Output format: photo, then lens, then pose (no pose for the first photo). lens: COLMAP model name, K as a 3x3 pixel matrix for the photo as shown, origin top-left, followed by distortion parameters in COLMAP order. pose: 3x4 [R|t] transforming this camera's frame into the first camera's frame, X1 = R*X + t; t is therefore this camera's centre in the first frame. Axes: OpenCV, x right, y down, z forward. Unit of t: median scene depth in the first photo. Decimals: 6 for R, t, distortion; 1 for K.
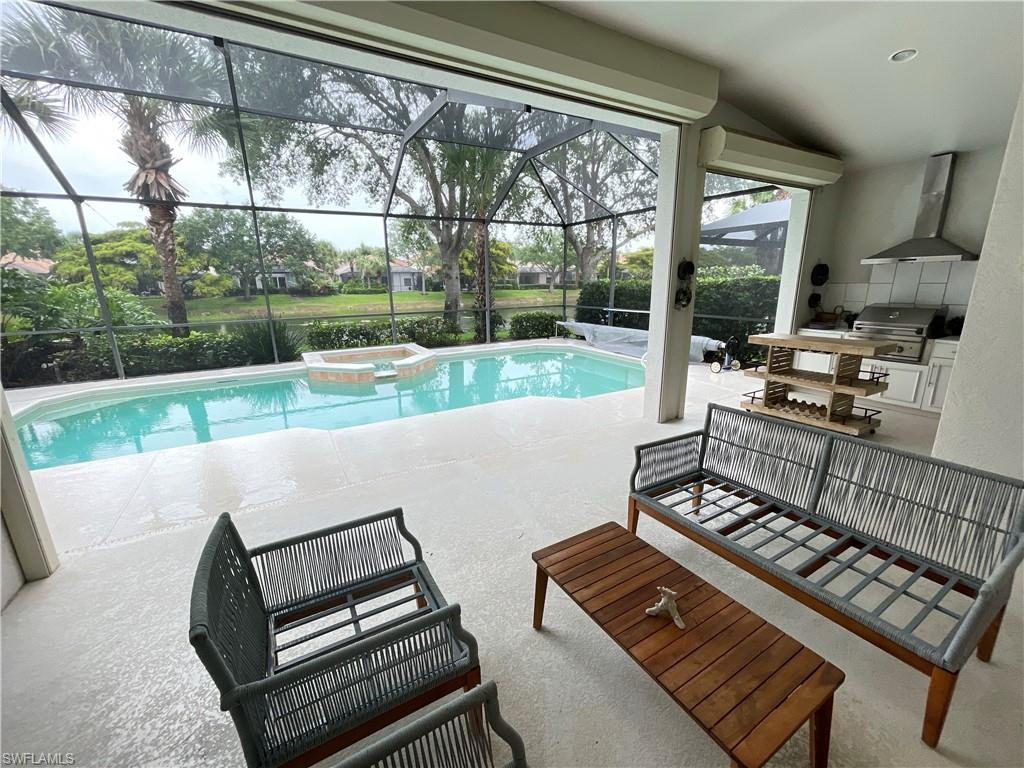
lens RADIAL K [[413.6, 0, 512.0], [0, 413.6, 384.0], [0, 0, 1]] dist [-0.008298, 0.003302]
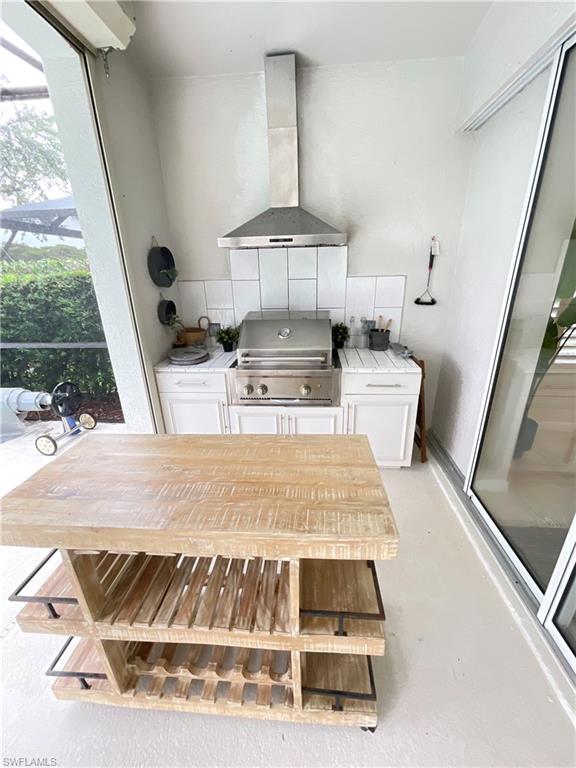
lens RADIAL K [[310.2, 0, 288.0], [0, 310.2, 384.0], [0, 0, 1]] dist [-0.008298, 0.003302]
pose [[0.563956, -0.290254, 0.773115, 0.230644], [0.217780, 0.955328, 0.199801, -0.078133], [-0.796571, 0.055690, 0.601974, 0.302379]]
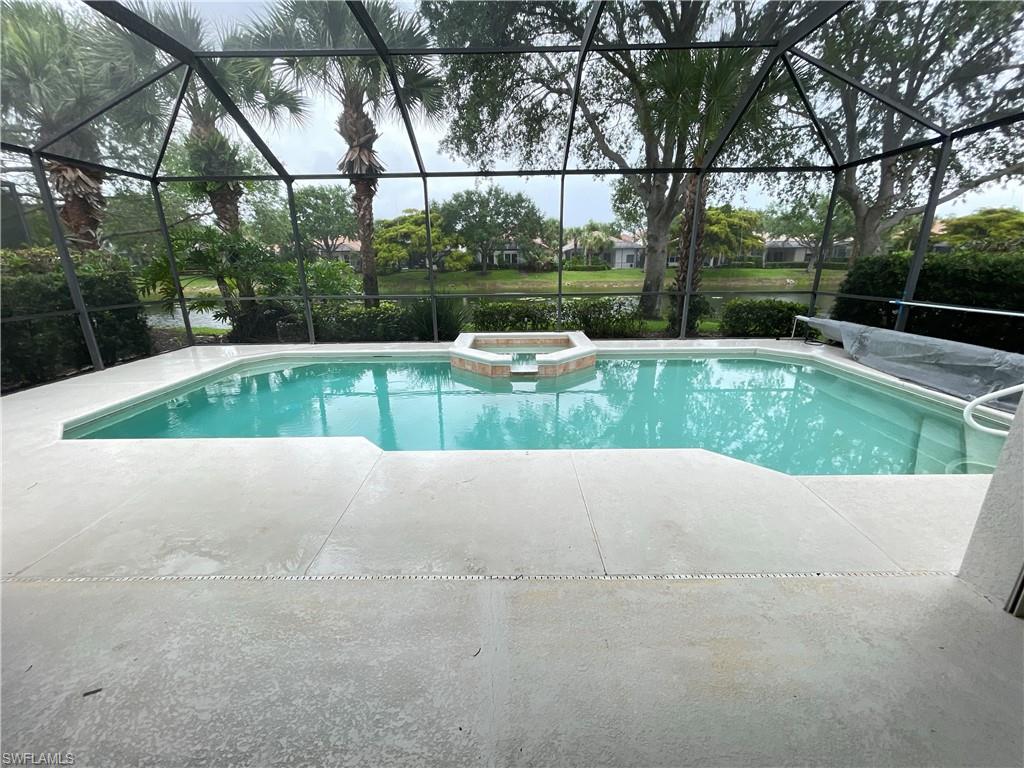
lens RADIAL K [[413.6, 0, 512.0], [0, 413.6, 384.0], [0, 0, 1]] dist [-0.008298, 0.003302]
pose [[0.867901, 0.145765, -0.474869, 0.039122], [-0.121020, 0.989219, 0.082464, -0.038497], [0.481770, -0.014101, 0.876184, 0.175647]]
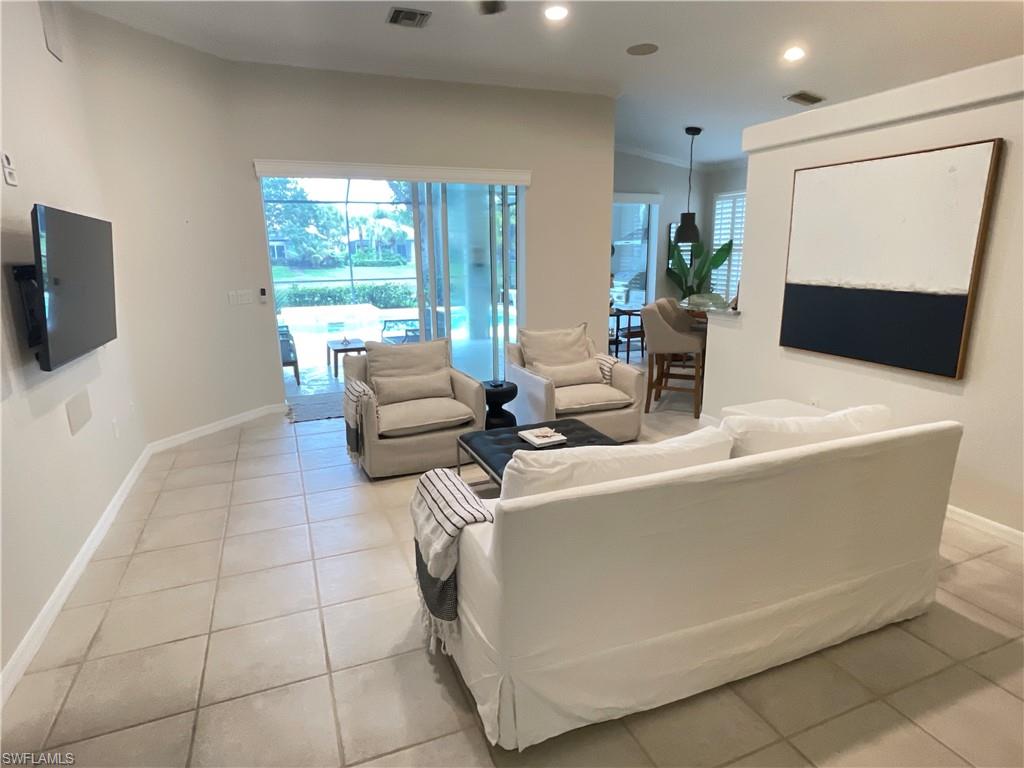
lens RADIAL K [[569.9, 0, 512.0], [0, 569.9, 384.0], [0, 0, 1]] dist [0.017702, -0.000198]
pose [[0.992204, 0.028549, -0.121307, 0.325484], [-0.030180, 0.999477, -0.011628, 0.119908], [0.120912, 0.015199, 0.992547, -0.516779]]
